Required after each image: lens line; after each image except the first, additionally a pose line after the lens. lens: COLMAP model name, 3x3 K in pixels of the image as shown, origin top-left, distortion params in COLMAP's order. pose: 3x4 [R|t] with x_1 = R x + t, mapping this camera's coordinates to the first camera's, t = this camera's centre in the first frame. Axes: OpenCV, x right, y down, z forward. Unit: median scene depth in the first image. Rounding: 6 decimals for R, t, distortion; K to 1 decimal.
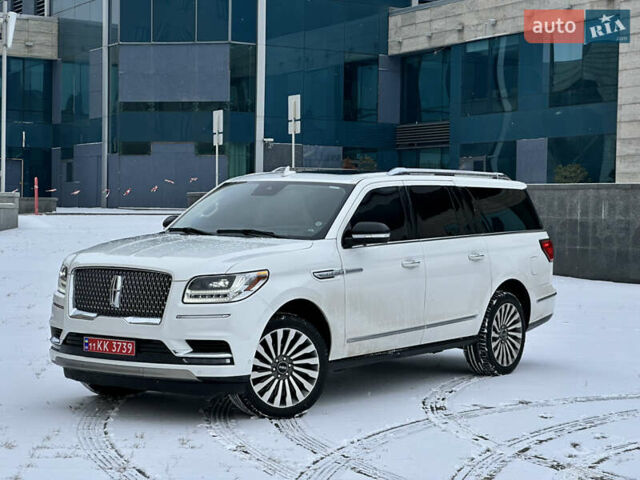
lens RADIAL K [[1413.2, 0, 331.5], [0, 1413.2, 239.7], [0, 0, 1]] dist [0.072476, 1.683628]
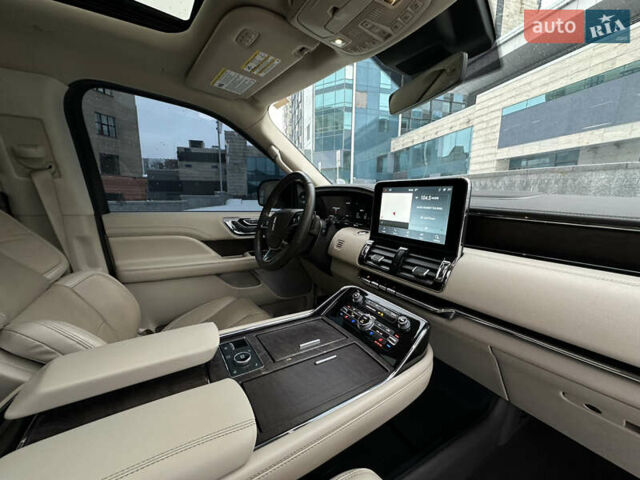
lens RADIAL K [[254.8, 0, 319.9], [0, 254.8, 240.5], [0, 0, 1]] dist [-0.002985, 0.000077]
pose [[0.967782, 0.030105, -0.249984, 0.037010], [0.005890, 0.989848, 0.142005, -0.006167], [0.251722, -0.138902, 0.957780, 0.343634]]
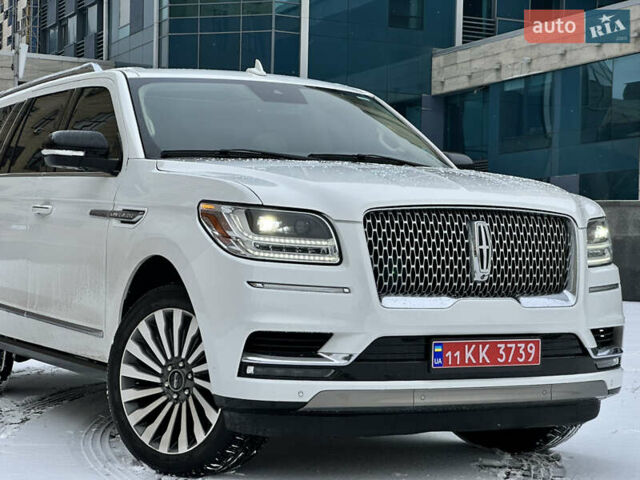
lens RADIAL K [[1415.6, 0, 333.8], [0, 1415.6, 240.9], [0, 0, 1]] dist [0.185444, 0.260524]
pose [[0.997451, 0.005707, -0.071131, 0.045715], [-0.008344, 0.999287, -0.036826, 0.012478], [0.070870, 0.037326, 0.996787, -0.013802]]
